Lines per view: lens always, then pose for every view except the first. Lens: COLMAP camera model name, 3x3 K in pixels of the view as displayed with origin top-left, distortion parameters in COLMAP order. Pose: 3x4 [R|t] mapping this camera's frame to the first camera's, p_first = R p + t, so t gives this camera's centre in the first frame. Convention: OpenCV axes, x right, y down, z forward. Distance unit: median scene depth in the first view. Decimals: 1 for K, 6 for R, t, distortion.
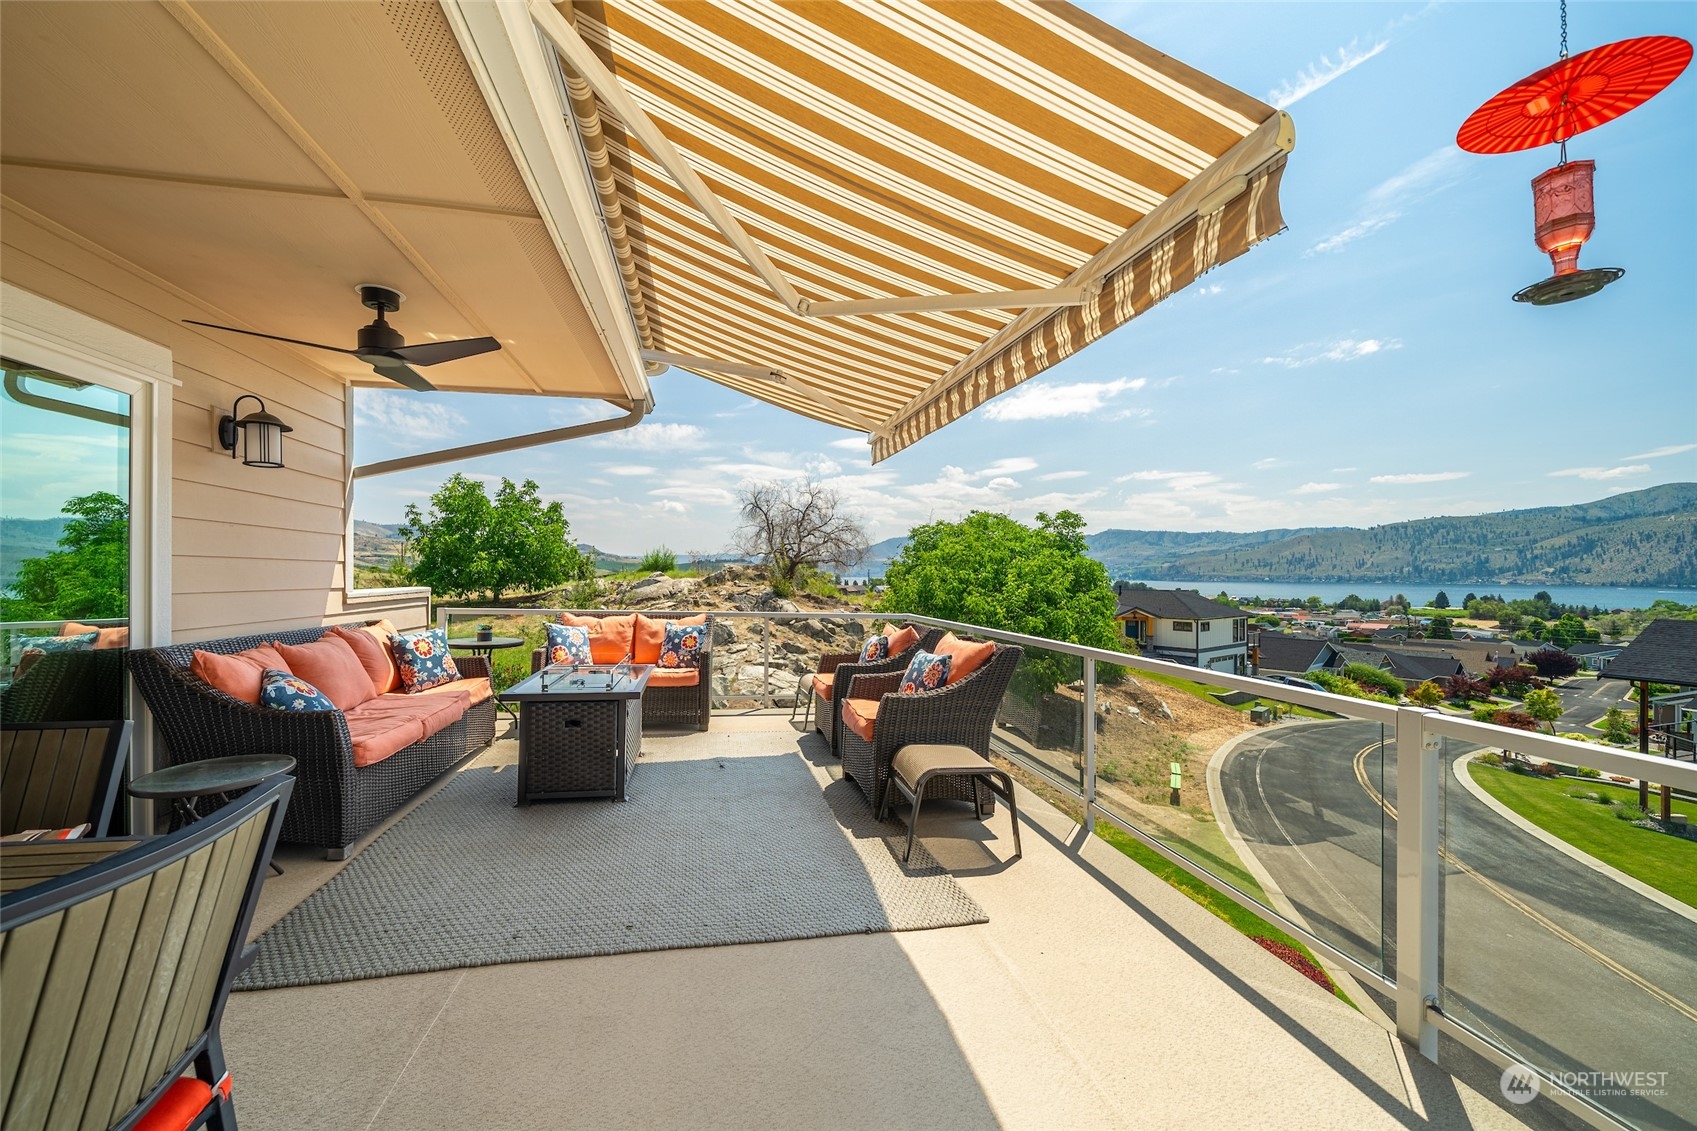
lens RADIAL K [[648.8, 0, 878.0], [0, 648.8, 574.4], [0, 0, 1]] dist [-0.000199, -0.000217]
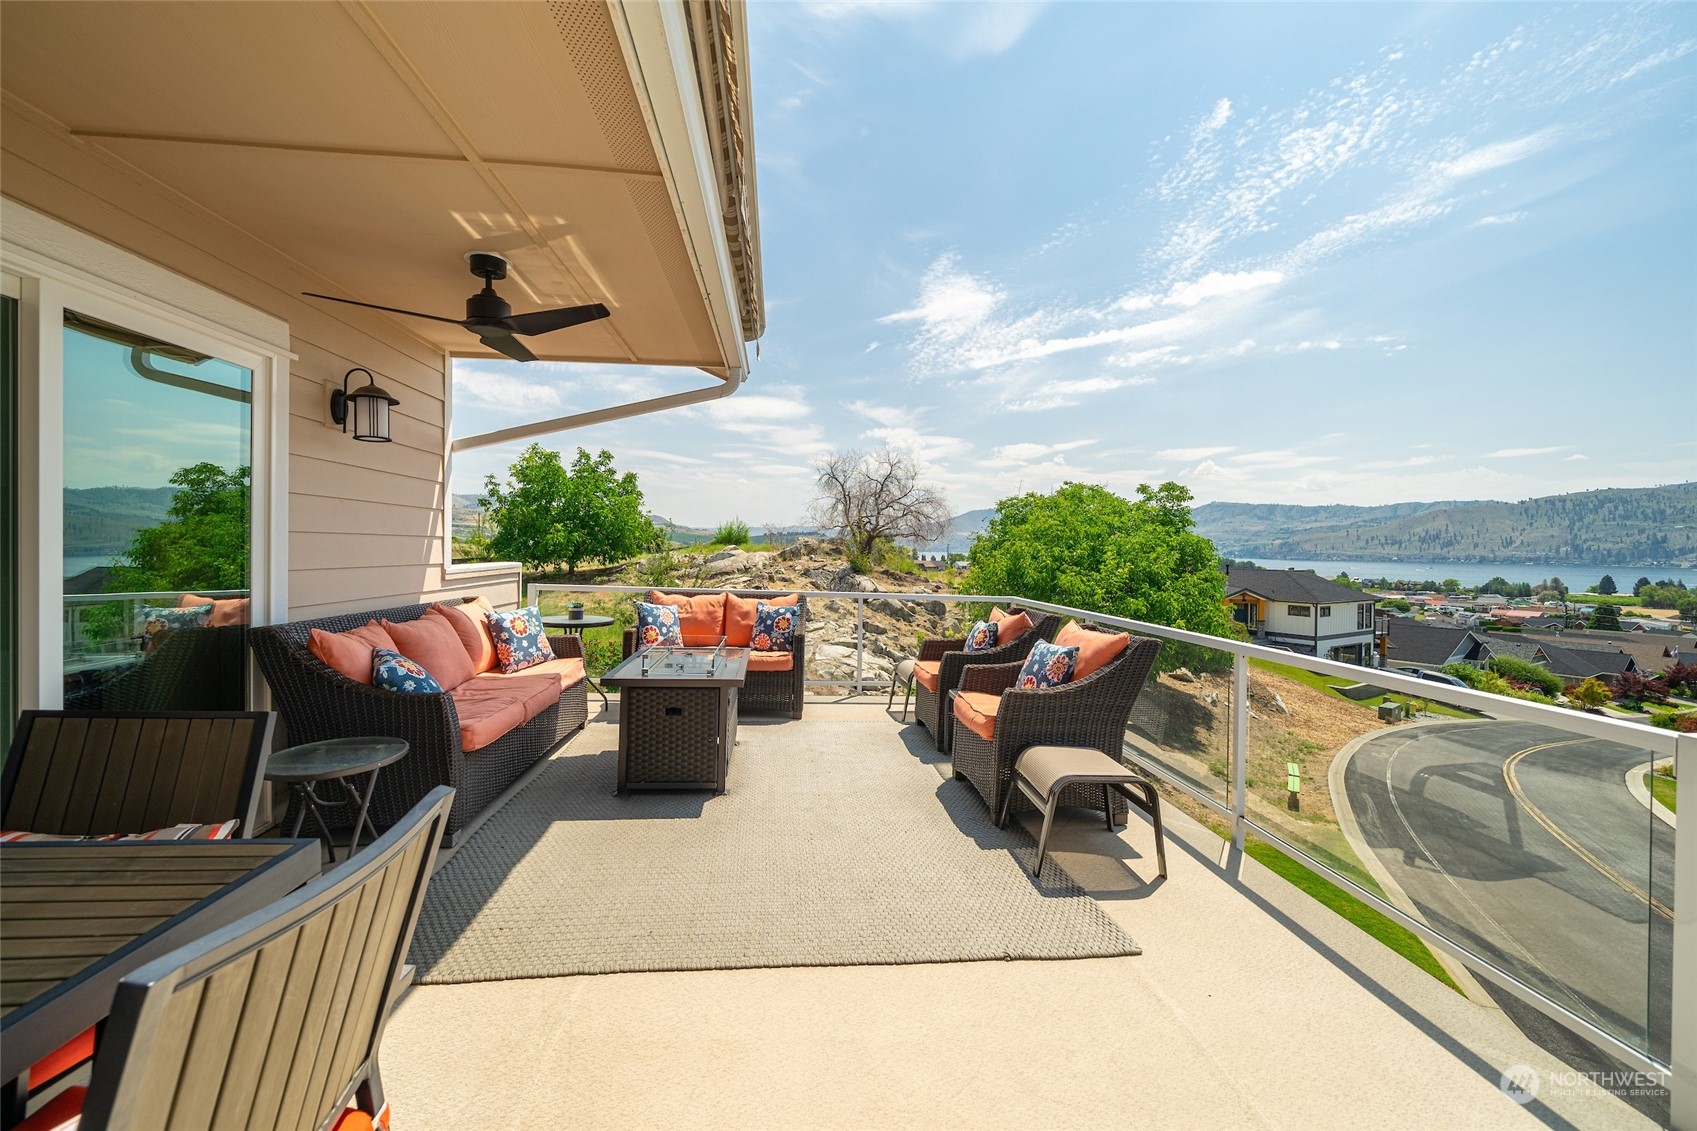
lens RADIAL K [[689.6, 0, 897.3], [0, 689.6, 552.7], [0, 0, 1]] dist [-0.002407, 0.000578]
pose [[0.996332, 0.010167, -0.084972, -0.009766], [-0.009679, 0.999934, 0.006163, -0.001704], [0.085029, -0.005318, 0.996364, 0.004076]]
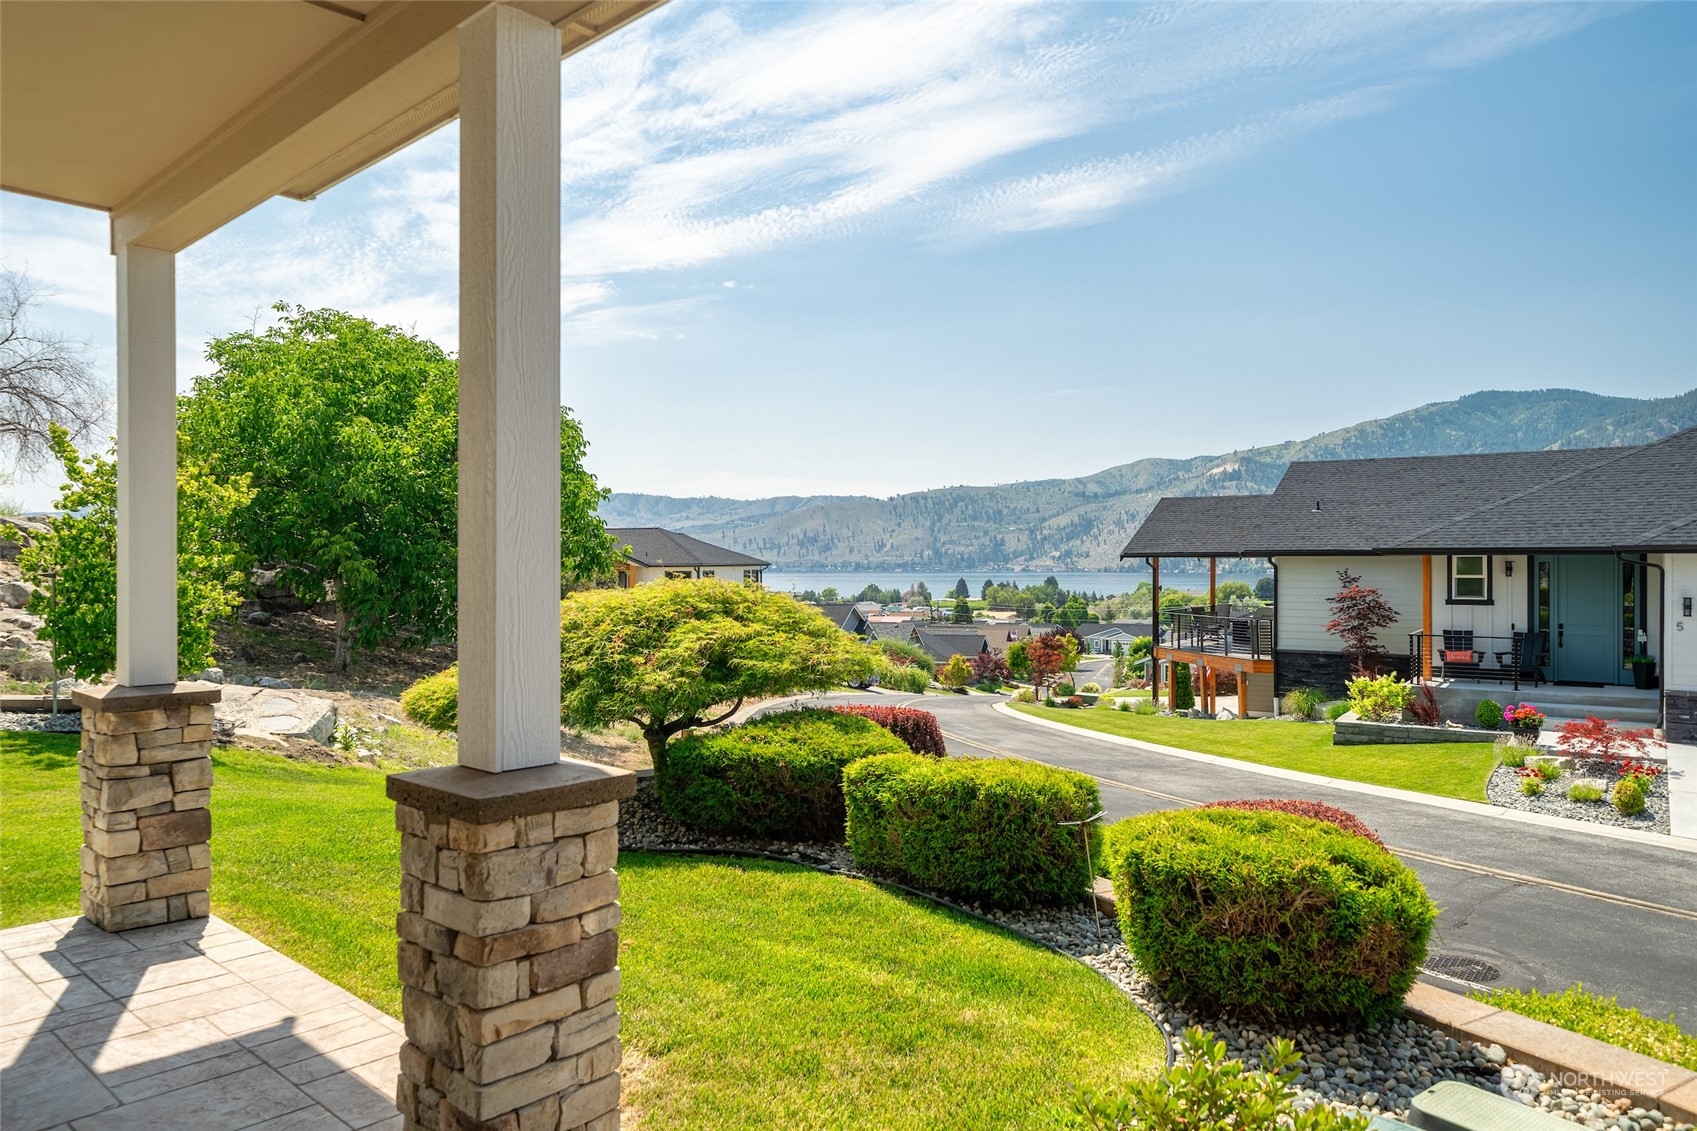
lens RADIAL K [[1062.9, 0, 836.8], [0, 1062.9, 569.7], [0, 0, 1]] dist [-0.004116, -0.001265]
pose [[0.825030, -0.009680, 0.565006, -0.022336], [0.009989, 0.999947, 0.002545, 0.145239], [-0.565001, 0.003544, 0.825083, 0.021530]]
